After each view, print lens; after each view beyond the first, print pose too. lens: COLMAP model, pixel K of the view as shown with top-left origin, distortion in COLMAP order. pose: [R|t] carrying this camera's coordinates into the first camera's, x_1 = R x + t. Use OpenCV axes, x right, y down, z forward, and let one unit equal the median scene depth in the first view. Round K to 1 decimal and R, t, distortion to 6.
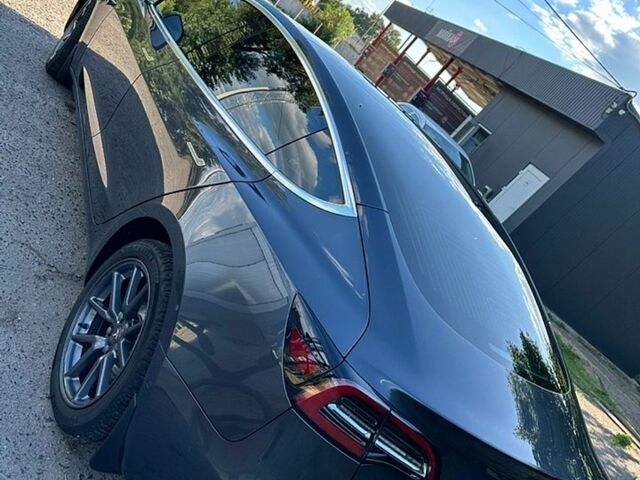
lens RADIAL K [[594.9, 0, 320.0], [0, 594.9, 240.0], [0, 0, 1]] dist [0.050984, -0.010578]
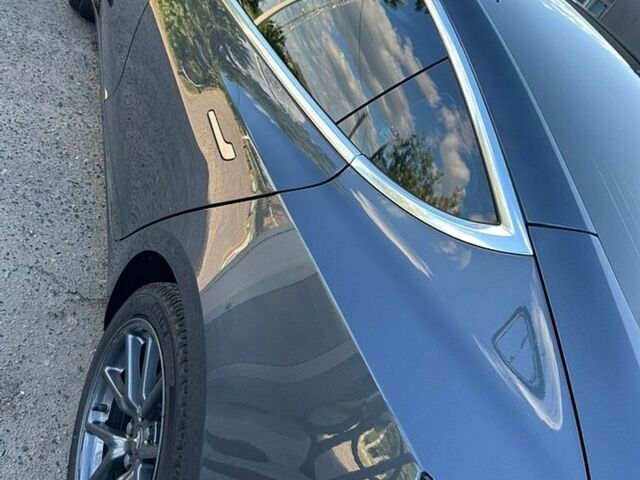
lens RADIAL K [[594.9, 0, 320.0], [0, 594.9, 240.0], [0, 0, 1]] dist [0.050984, -0.010578]
pose [[0.979360, -0.086888, -0.182493, -0.013111], [0.116497, 0.980485, 0.158360, -0.120122], [0.165172, -0.176352, 0.970370, 0.413612]]
